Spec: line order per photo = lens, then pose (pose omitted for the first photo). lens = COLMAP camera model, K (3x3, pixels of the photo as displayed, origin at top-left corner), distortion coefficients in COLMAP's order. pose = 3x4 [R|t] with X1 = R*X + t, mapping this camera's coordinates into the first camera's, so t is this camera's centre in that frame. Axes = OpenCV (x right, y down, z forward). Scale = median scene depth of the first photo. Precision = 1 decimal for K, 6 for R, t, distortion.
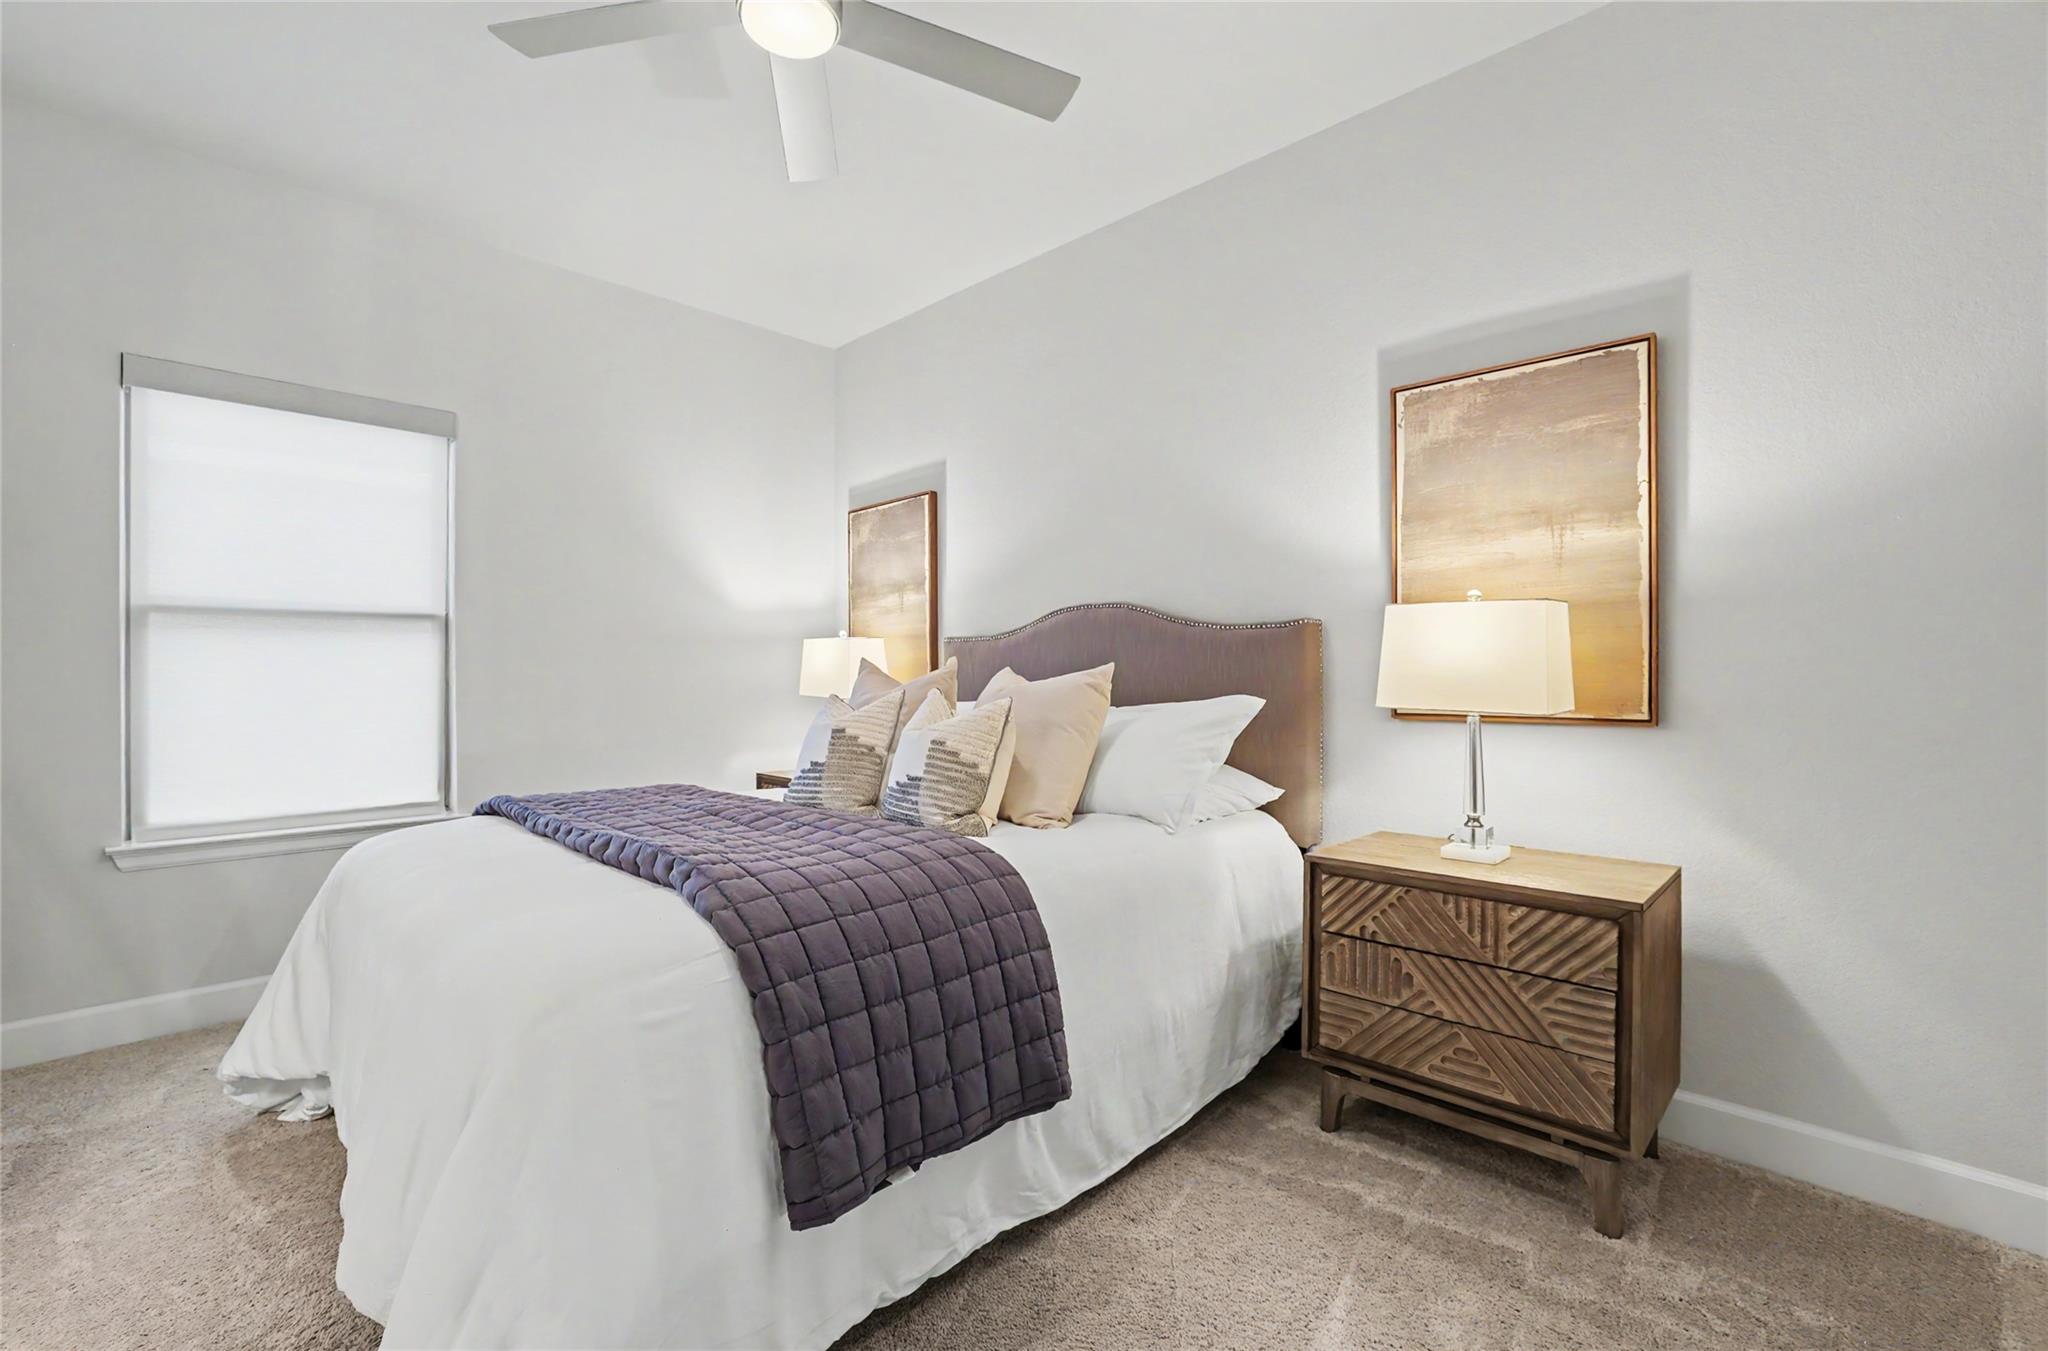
lens RADIAL K [[886.6, 0, 1030.1], [0, 886.6, 671.0], [0, 0, 1]] dist [-0.004439, -0.000191]
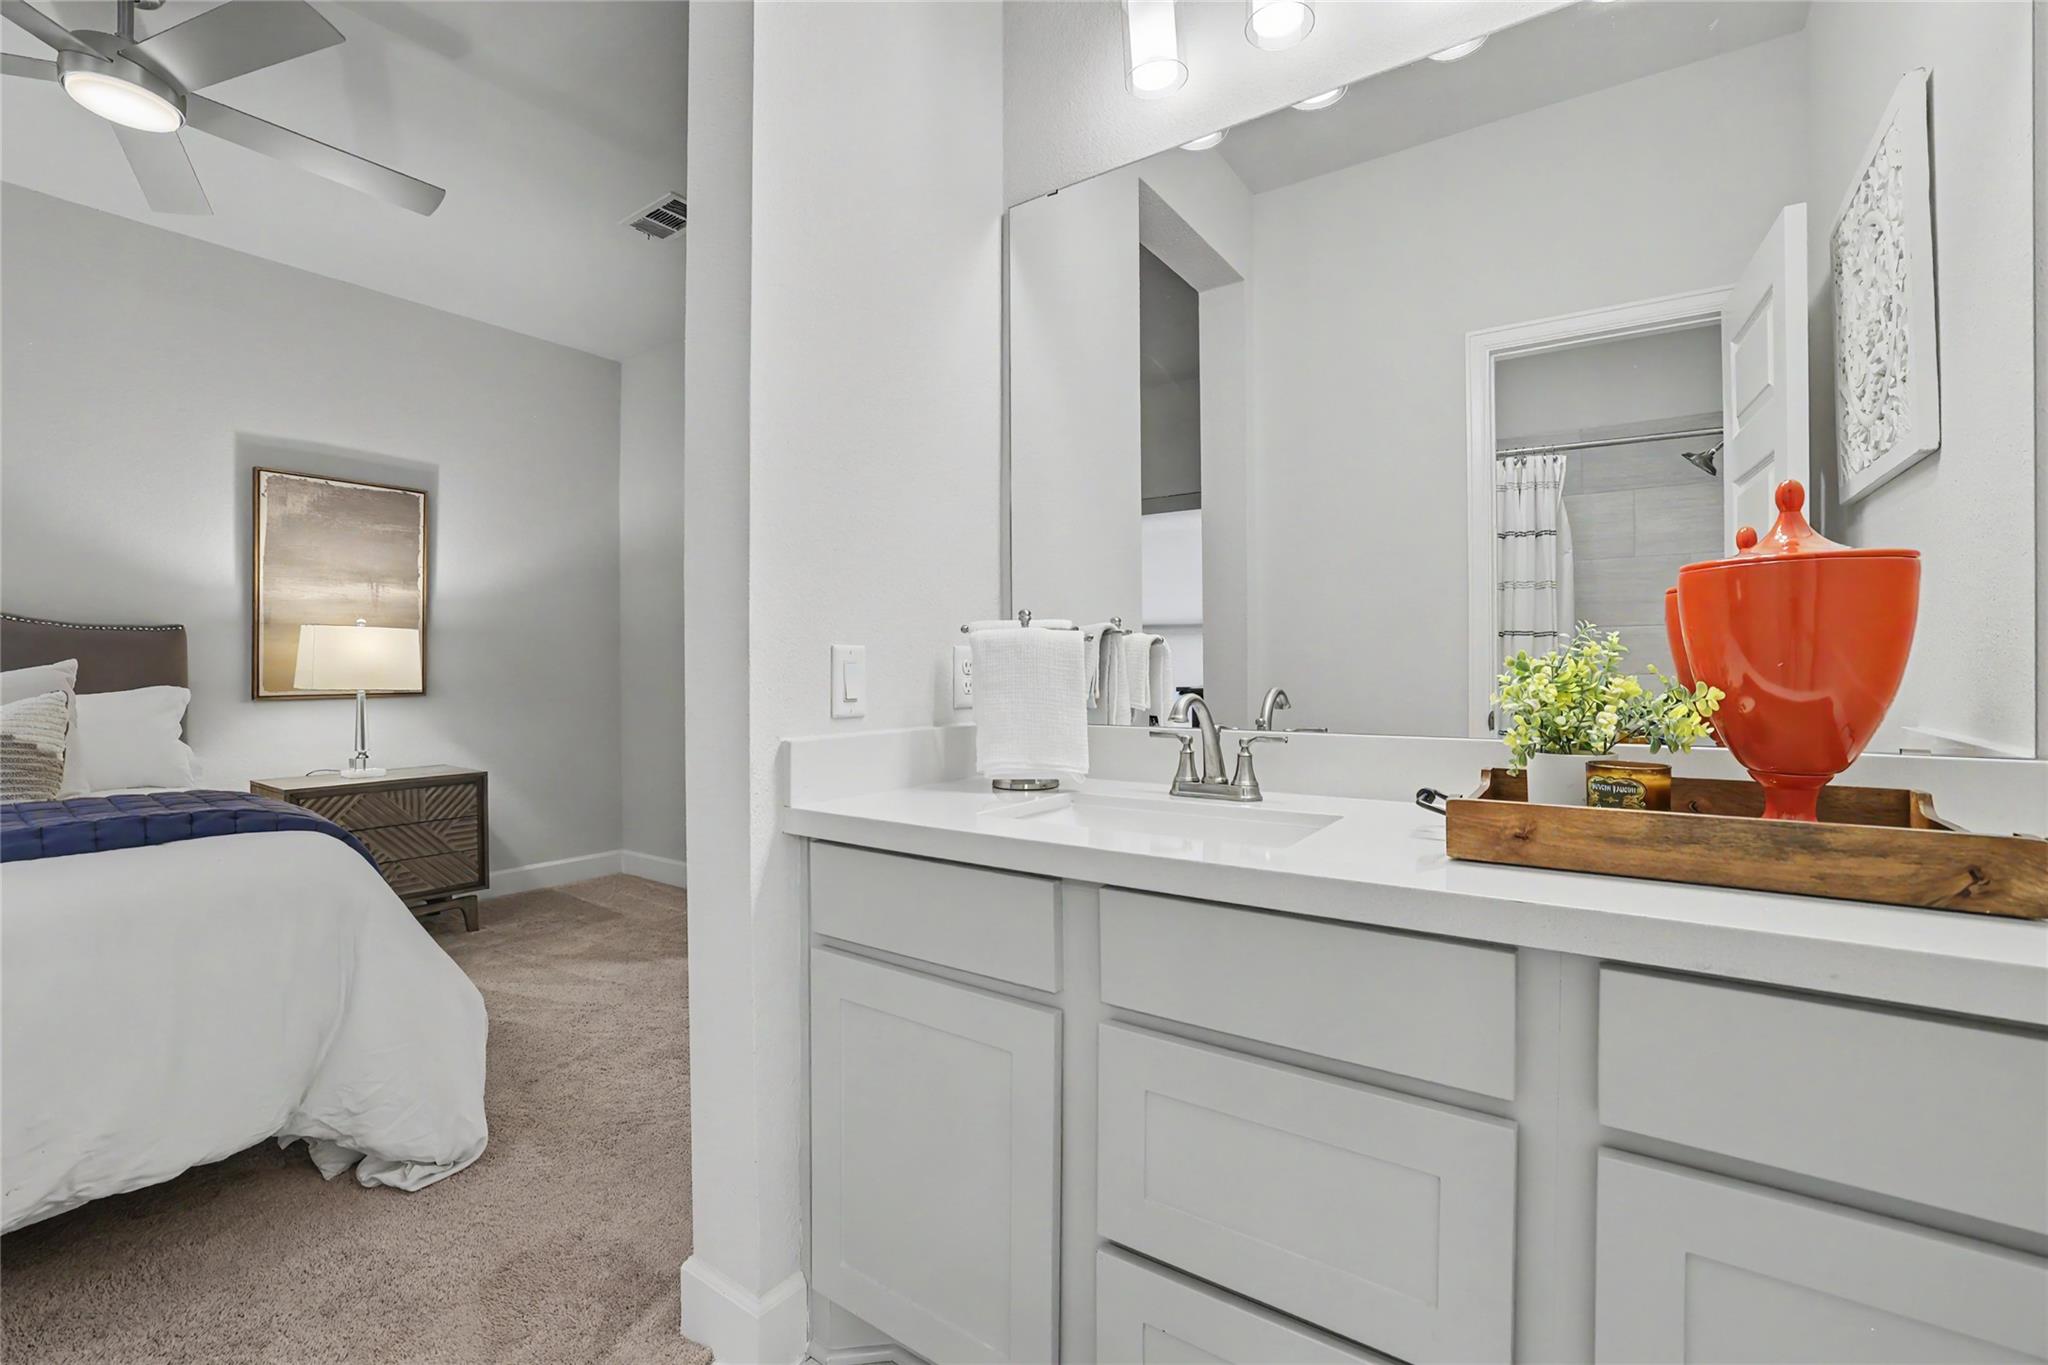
lens RADIAL K [[899.2, 0, 1039.2], [0, 899.2, 679.1], [0, 0, 1]] dist [-0.011906, -0.000344]
pose [[-0.145426, -0.013315, 0.989279, -1.374385], [-0.002401, 0.999911, 0.013105, -0.002323], [-0.989366, -0.000469, -0.145445, -0.034766]]
